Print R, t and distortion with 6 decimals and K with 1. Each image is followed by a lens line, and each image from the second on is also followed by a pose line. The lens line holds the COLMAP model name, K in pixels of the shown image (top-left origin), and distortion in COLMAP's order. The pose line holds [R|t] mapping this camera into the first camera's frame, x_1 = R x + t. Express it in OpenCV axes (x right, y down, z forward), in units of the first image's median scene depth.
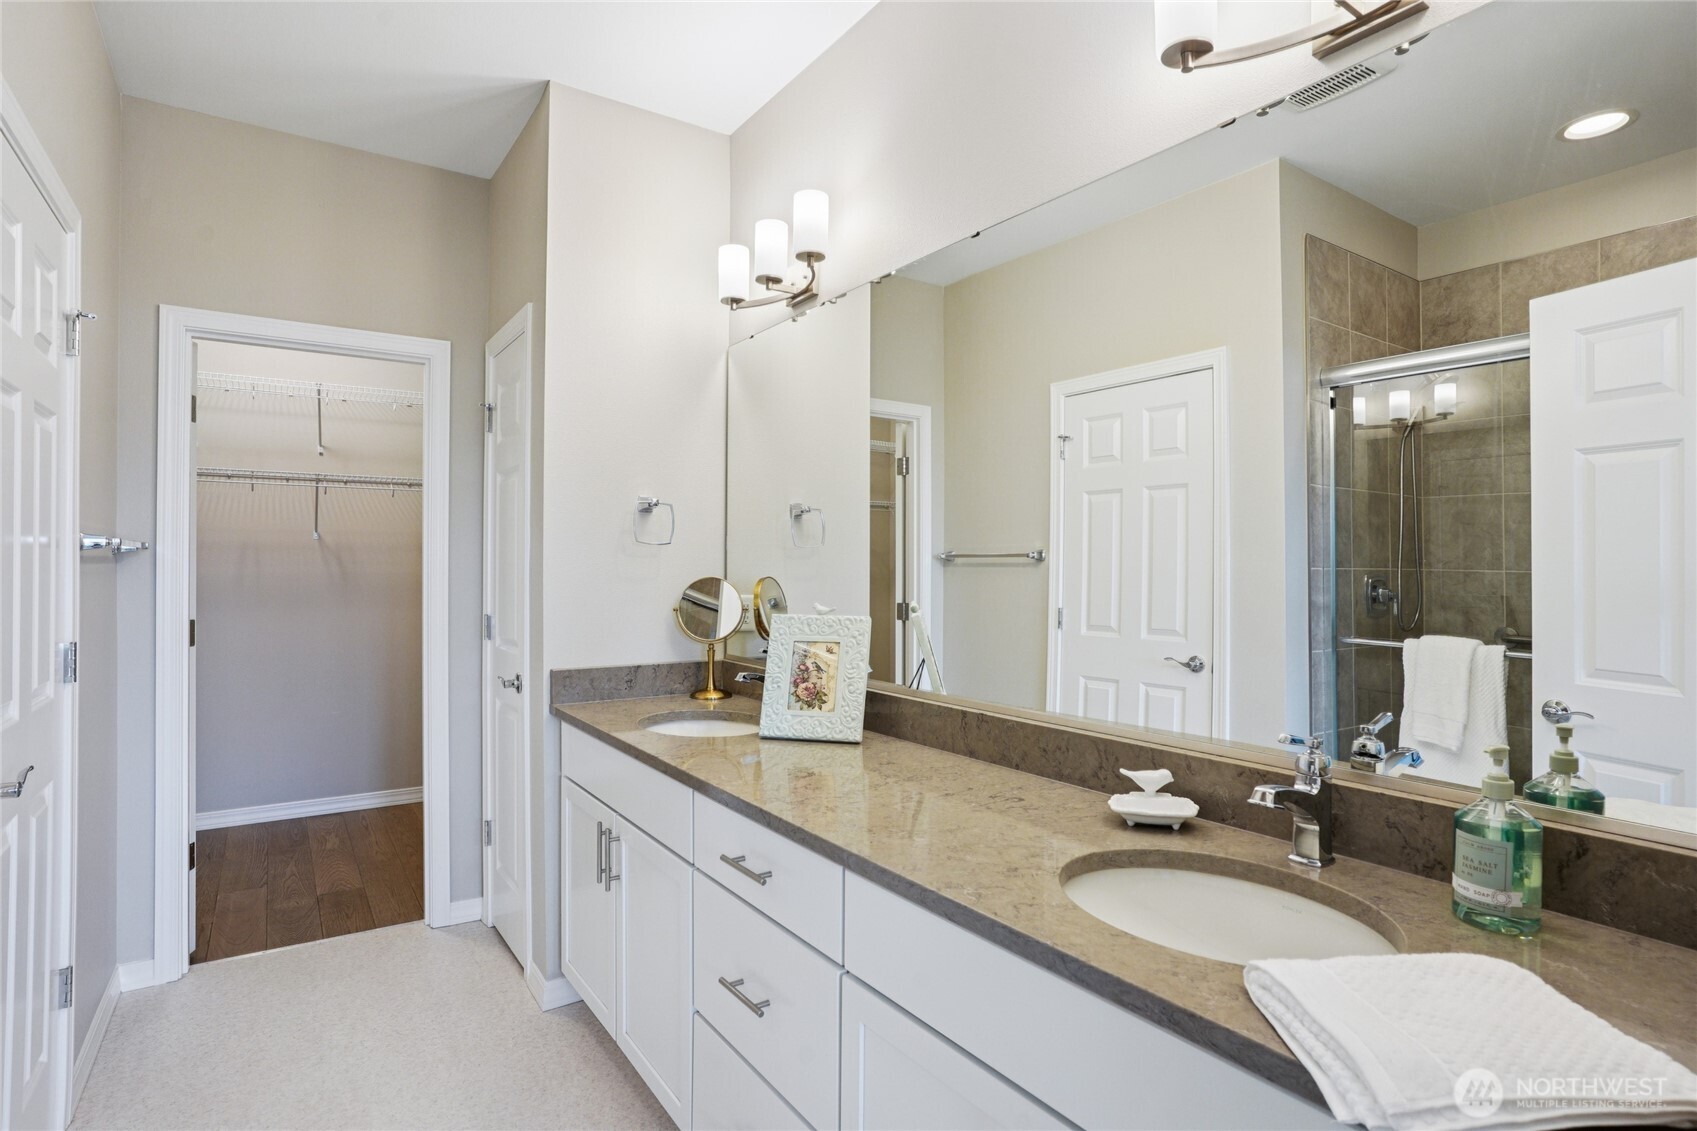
lens RADIAL K [[843.7, 0, 842.9], [0, 843.7, 561.2], [0, 0, 1]] dist [-0.046215, 0.014309]
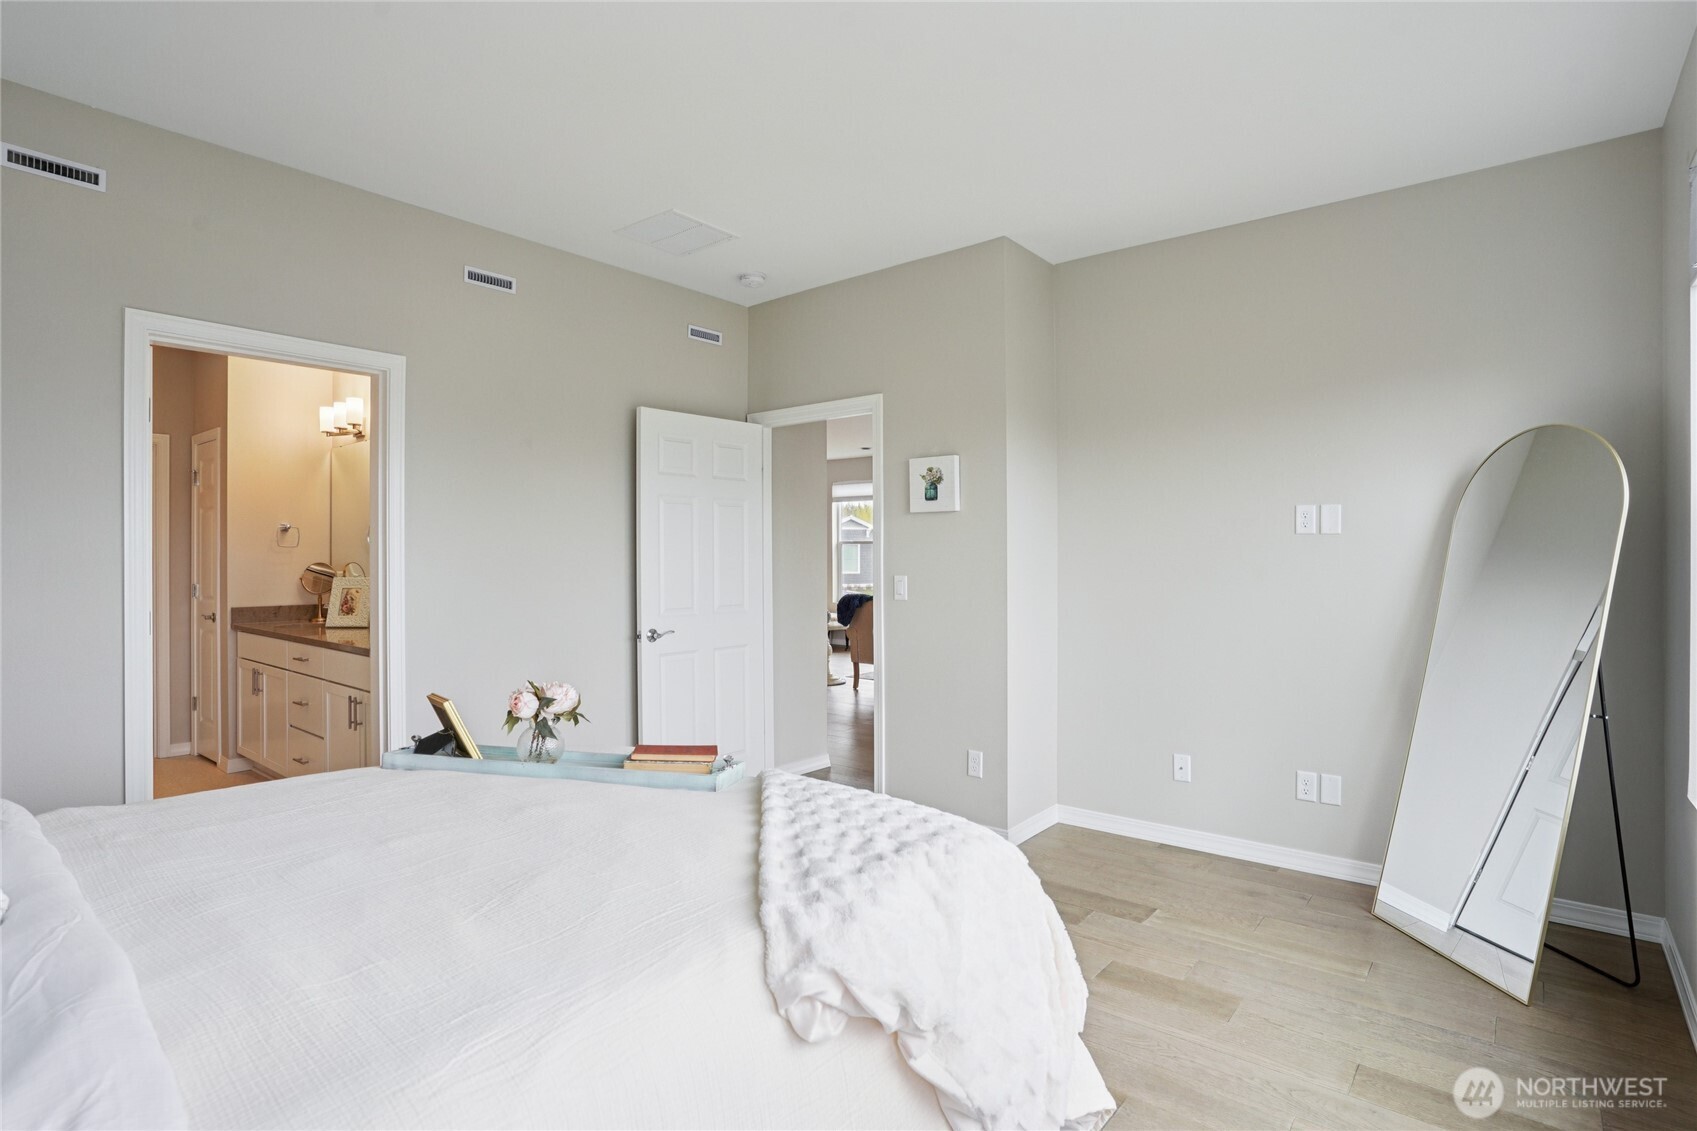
lens RADIAL K [[843.7, 0, 855.1], [0, 843.7, 560.2], [0, 0, 1]] dist [-0.046215, 0.014309]
pose [[0.958444, -0.000785, 0.285278, 0.522480], [-0.002191, 0.999946, 0.010111, -0.010973], [-0.285271, -0.010316, 0.958391, -1.329439]]
